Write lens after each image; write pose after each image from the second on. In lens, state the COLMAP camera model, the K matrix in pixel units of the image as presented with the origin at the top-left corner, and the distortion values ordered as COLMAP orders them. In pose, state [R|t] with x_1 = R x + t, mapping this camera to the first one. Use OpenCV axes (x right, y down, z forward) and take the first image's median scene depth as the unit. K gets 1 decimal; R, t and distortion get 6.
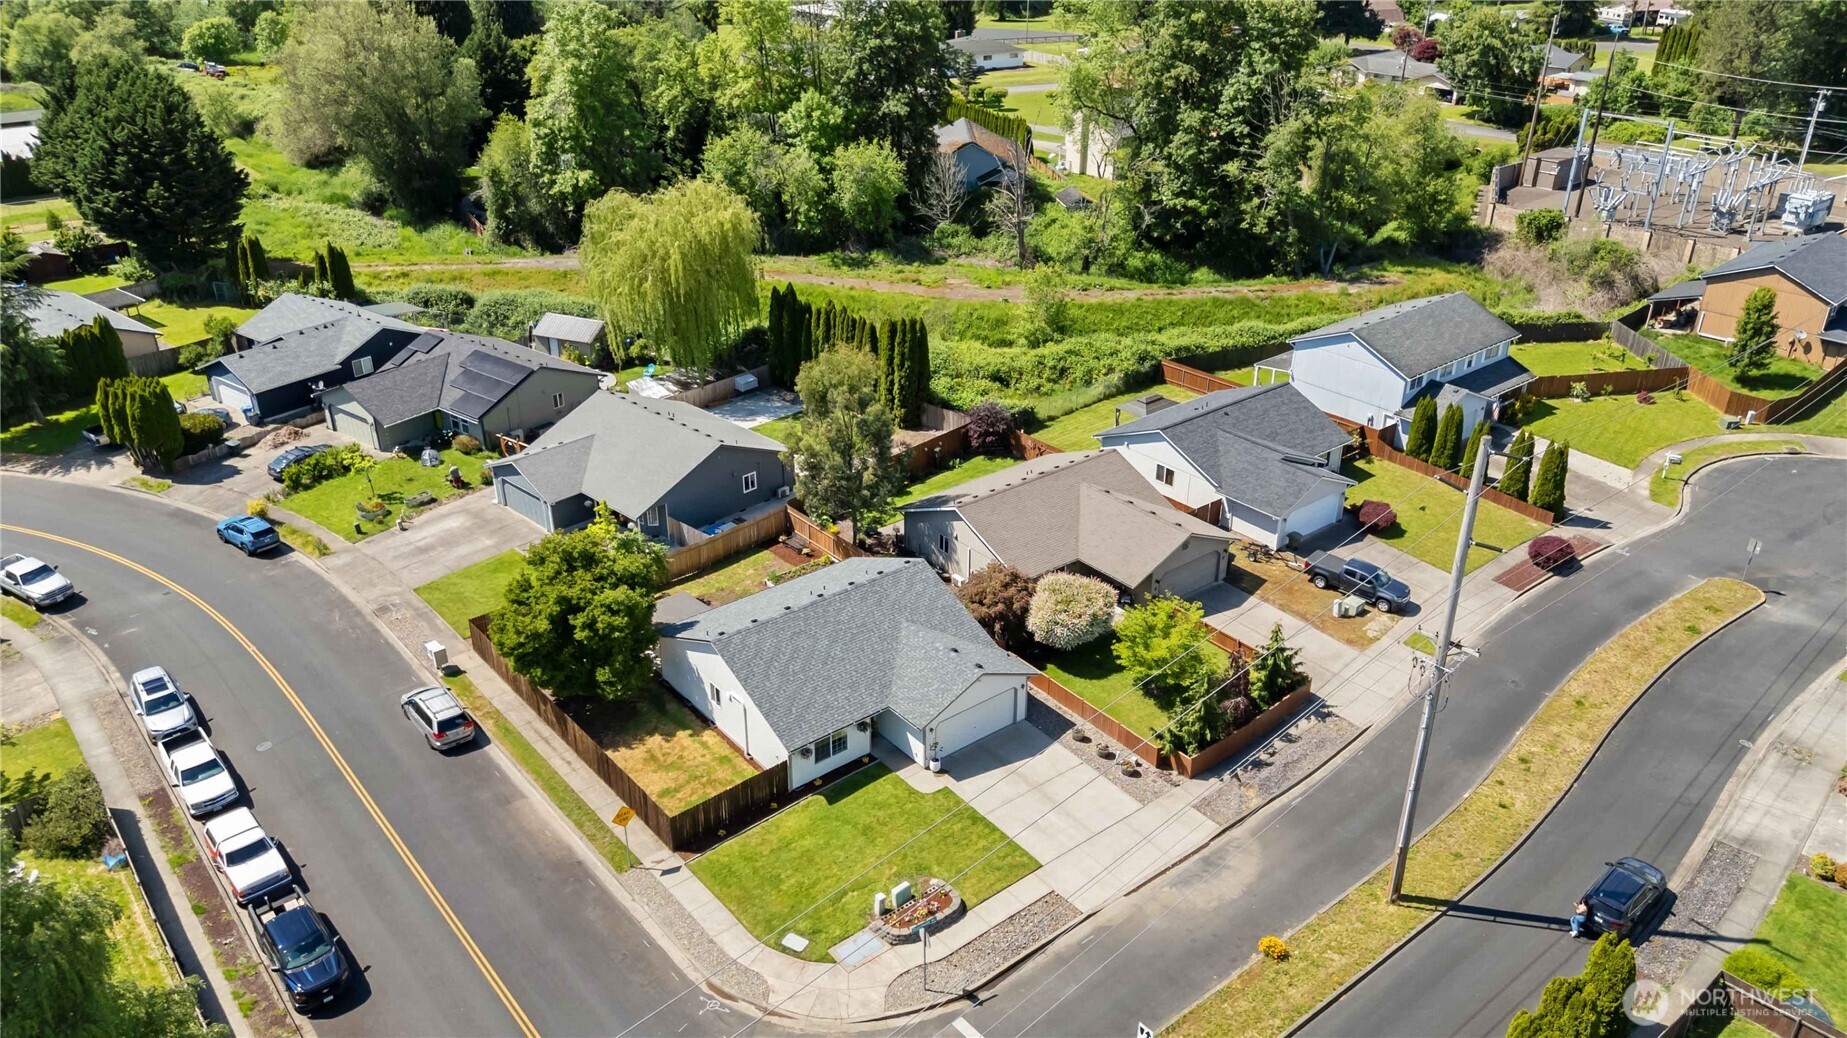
lens RADIAL K [[1355.2, 0, 923.5], [0, 1355.2, 519.0], [0, 0, 1]] dist [0.072891, -0.073274]
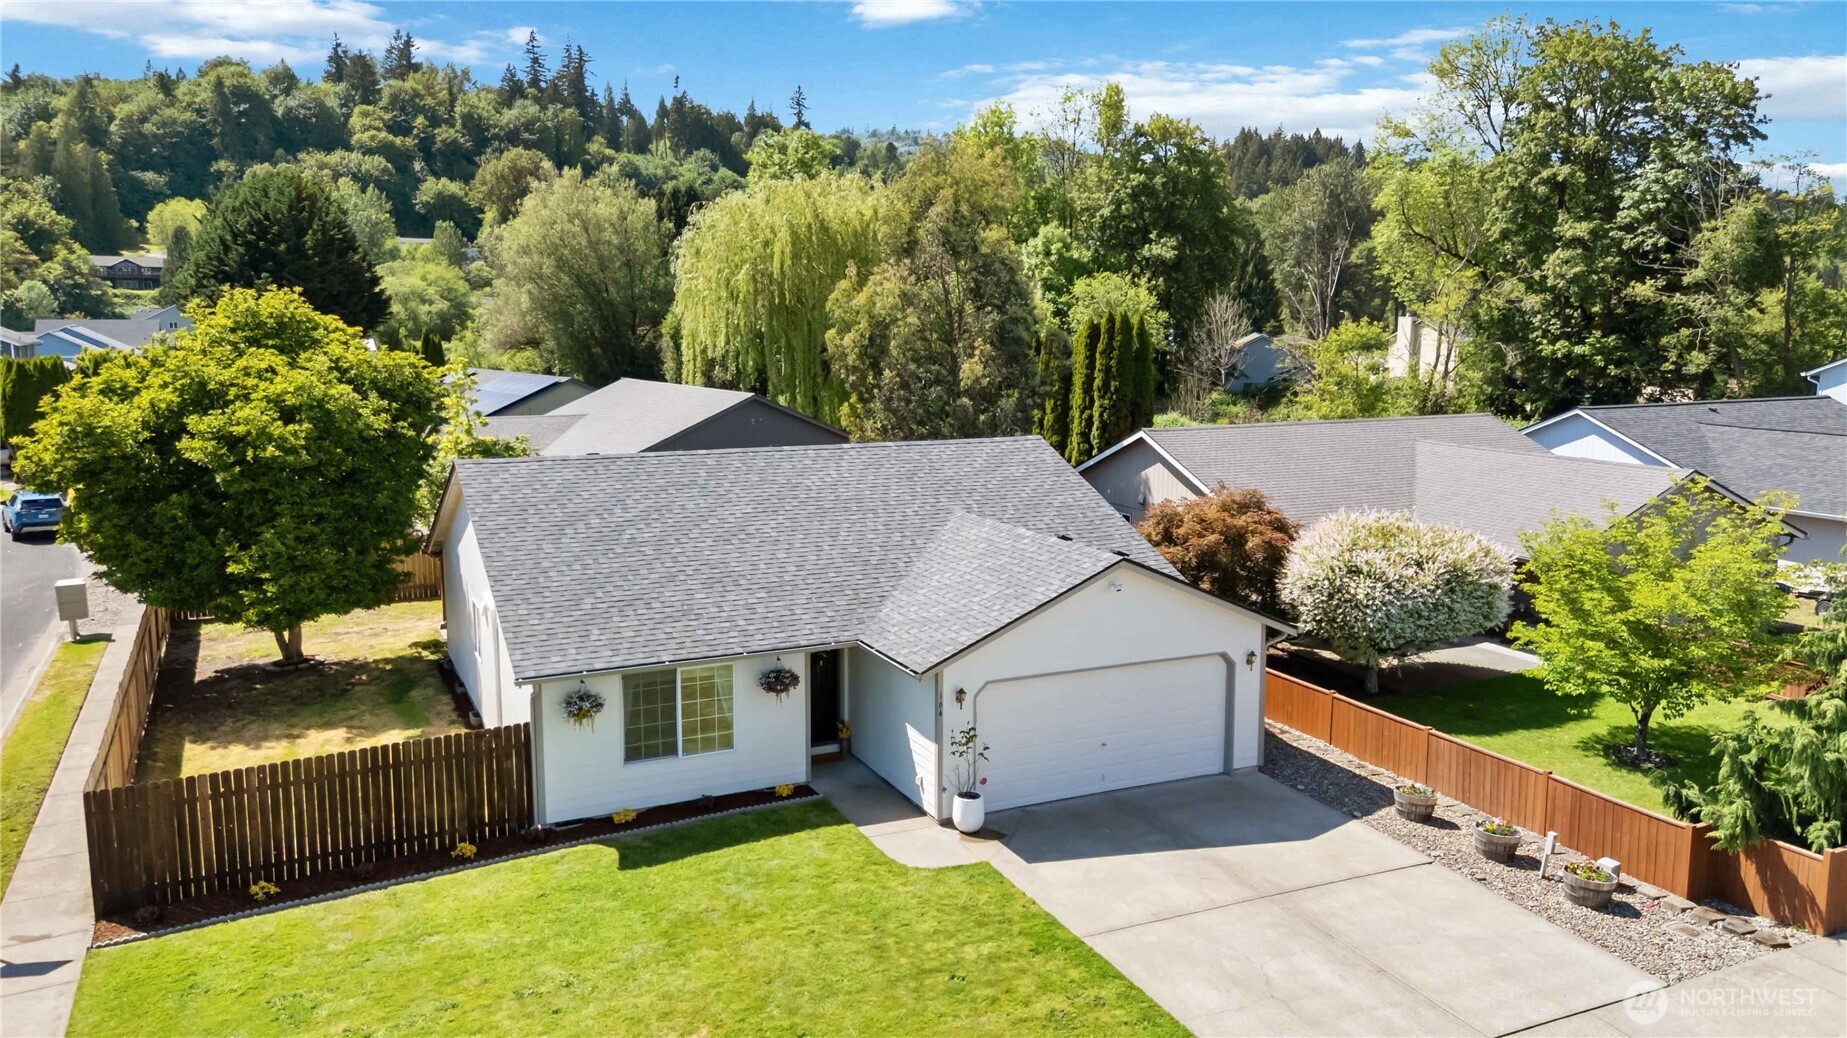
lens RADIAL K [[1355.2, 0, 923.5], [0, 1355.2, 519.0], [0, 0, 1]] dist [0.072891, -0.073274]
pose [[0.972708, 0.034223, -0.229497, 0.034917], [-0.104362, 0.947903, -0.300979, 0.102949], [0.207240, 0.316716, 0.925604, 0.315695]]
